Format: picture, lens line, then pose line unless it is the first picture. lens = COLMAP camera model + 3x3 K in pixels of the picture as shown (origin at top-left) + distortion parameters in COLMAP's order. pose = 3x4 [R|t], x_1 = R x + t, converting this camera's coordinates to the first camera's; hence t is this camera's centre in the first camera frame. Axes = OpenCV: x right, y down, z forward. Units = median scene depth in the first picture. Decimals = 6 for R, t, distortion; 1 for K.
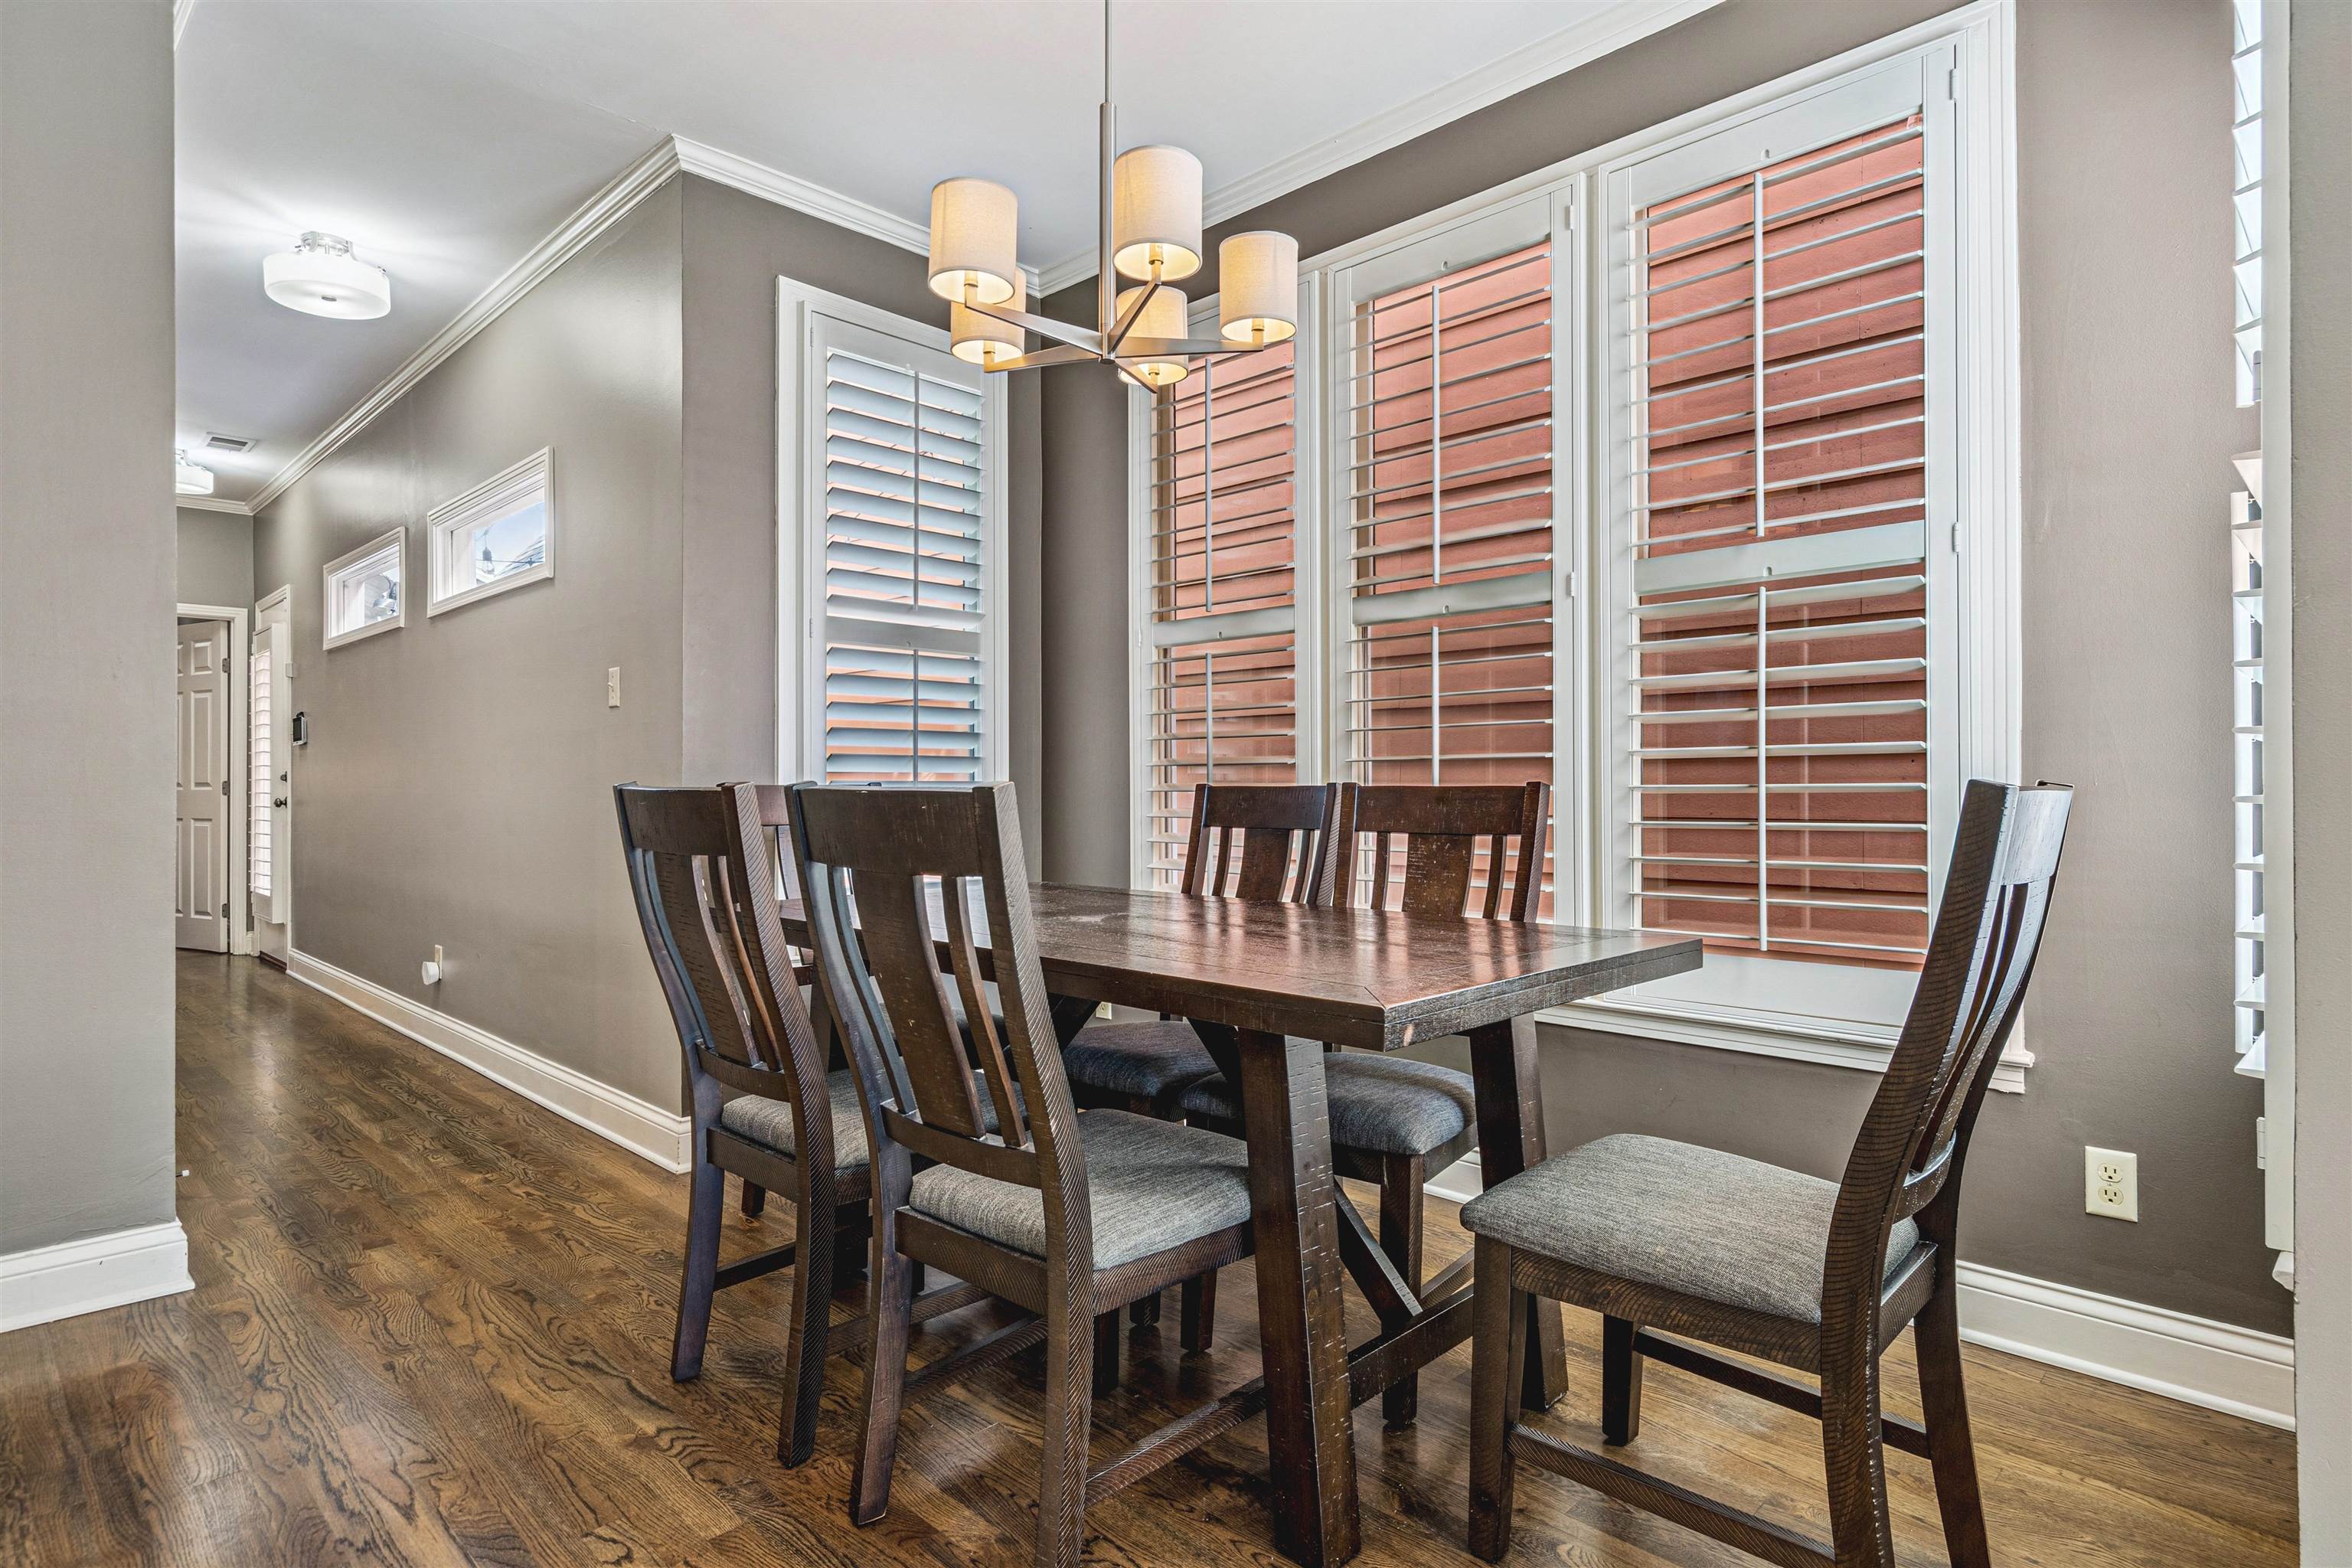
lens RADIAL K [[1105.2, 0, 1177.9], [0, 1105.2, 781.0], [0, 0, 1]] dist [0.001354, 0.000177]
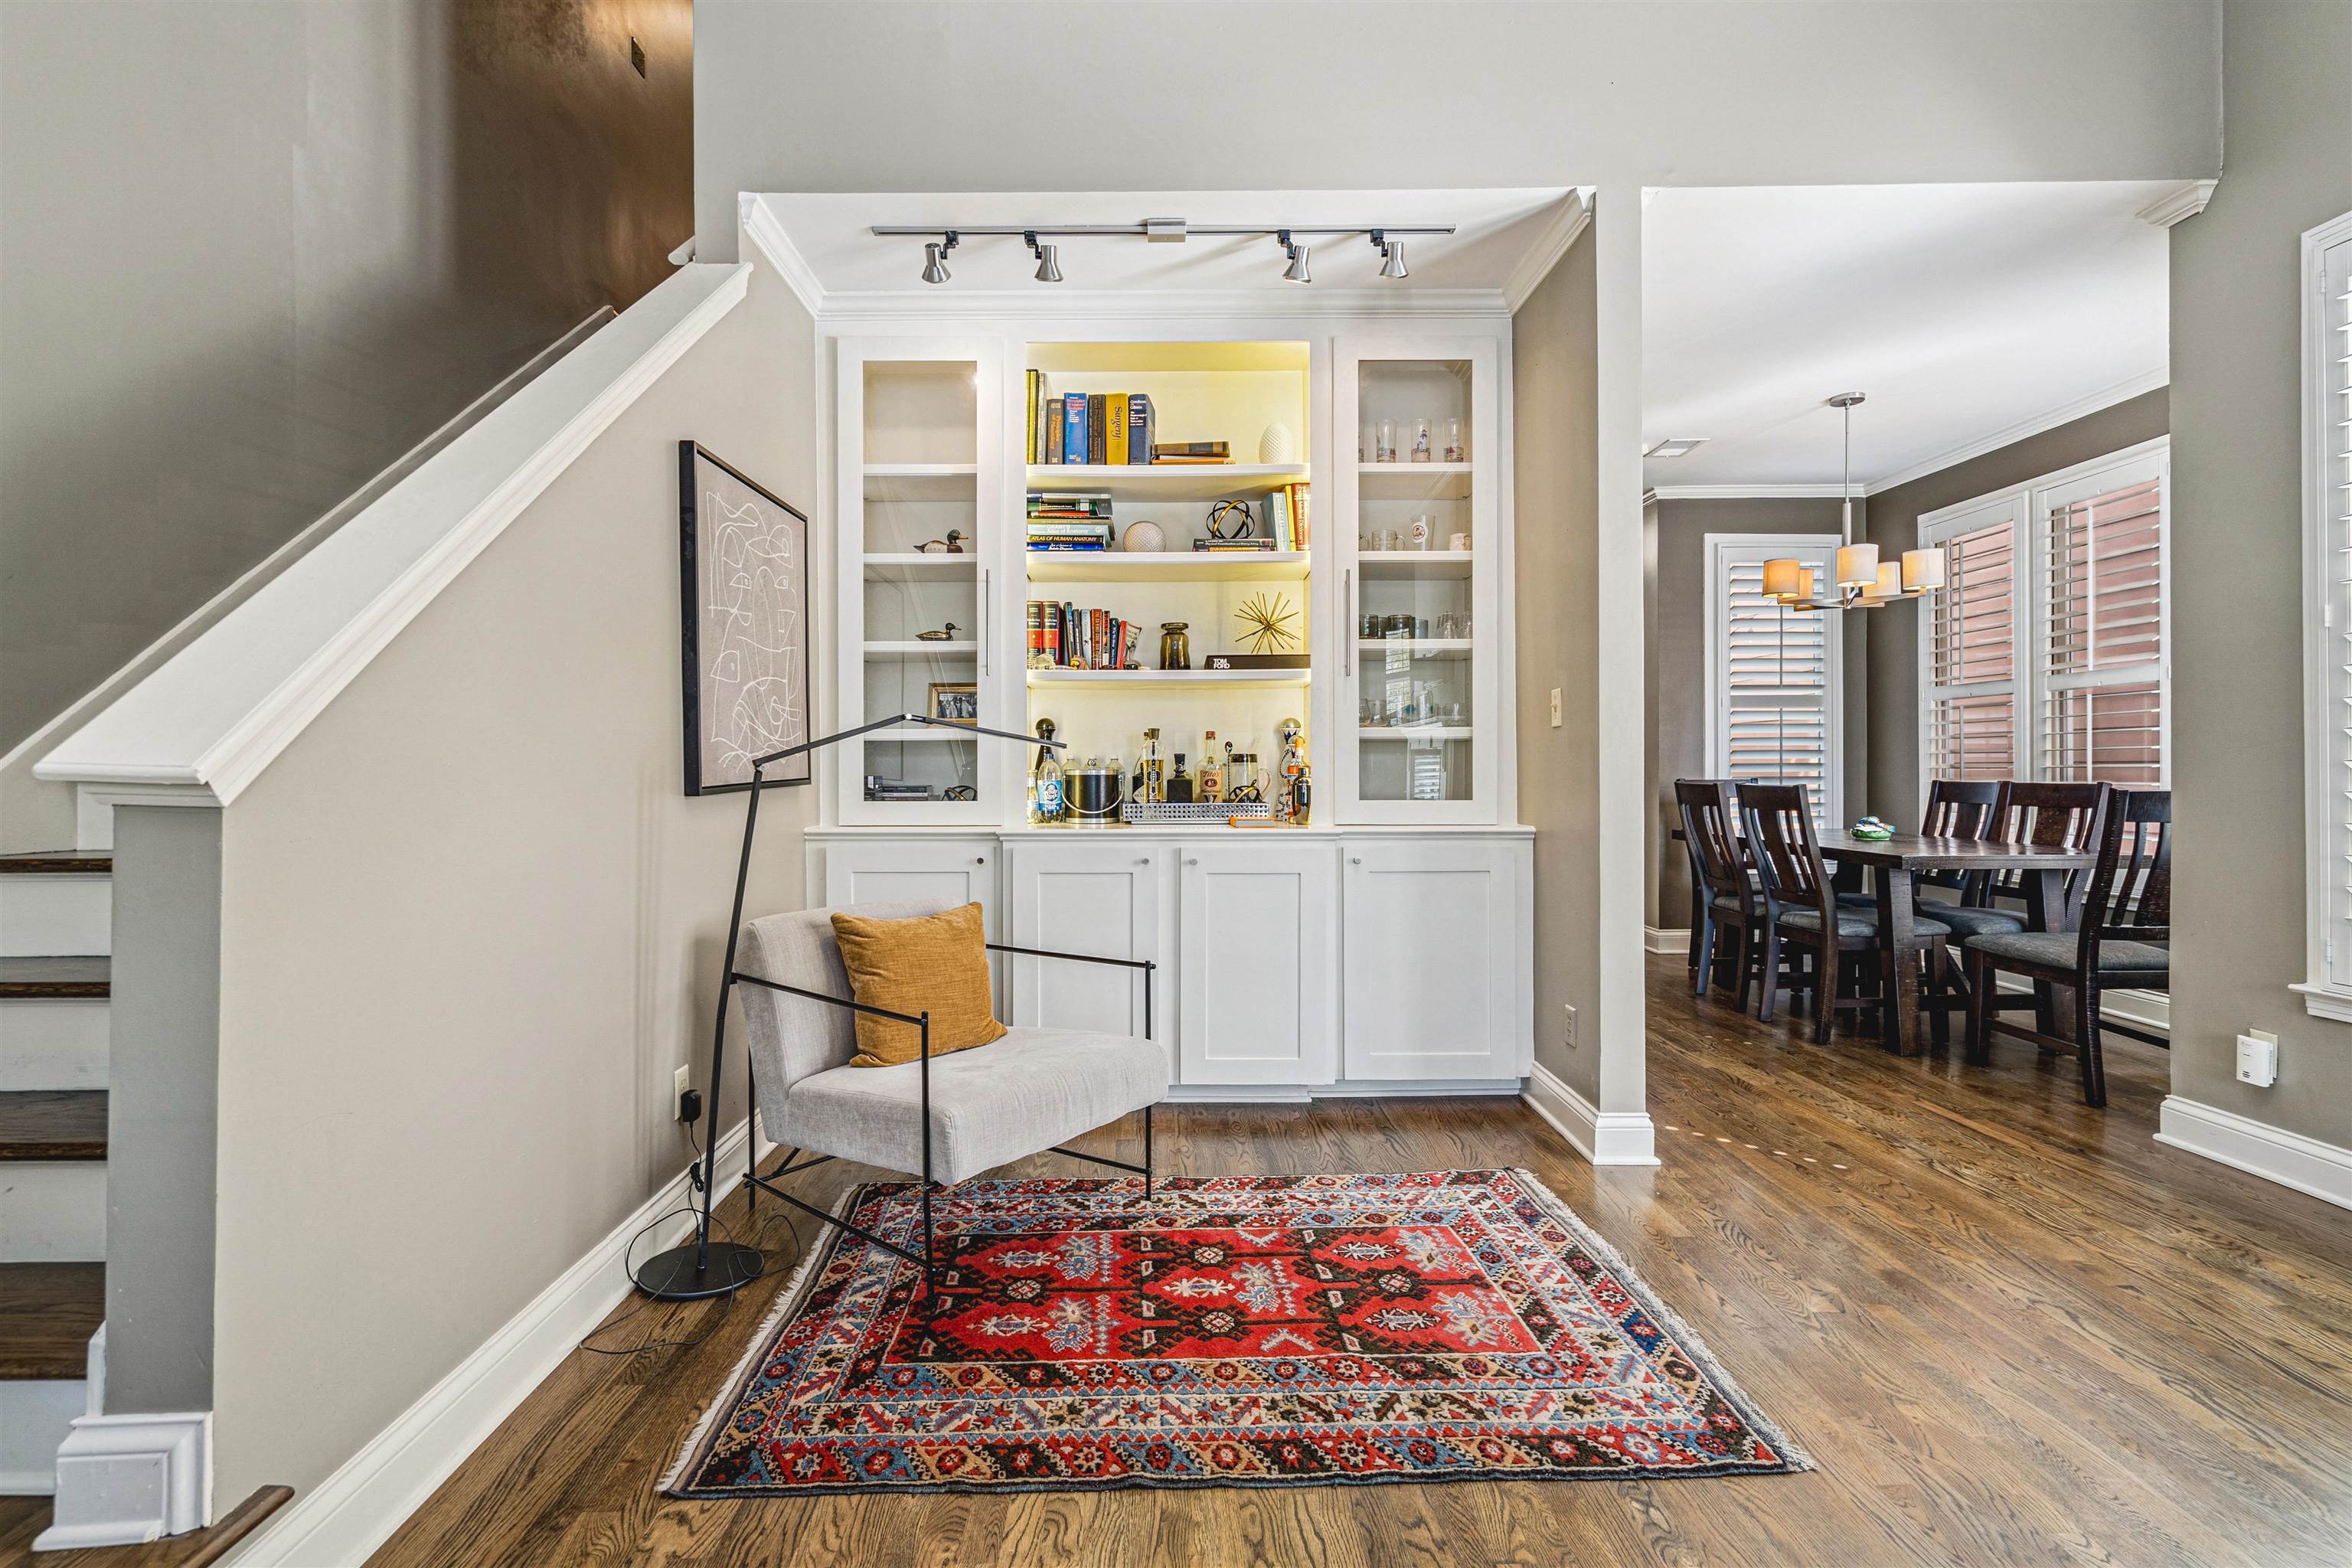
lens RADIAL K [[1105.2, 0, 1177.9], [0, 1105.2, 781.0], [0, 0, 1]] dist [0.001354, 0.000177]
pose [[0.739947, 0.002205, -0.672661, 0.291902], [0.012081, 0.999790, 0.016566, -0.039798], [0.672557, -0.020384, 0.739765, -1.175997]]
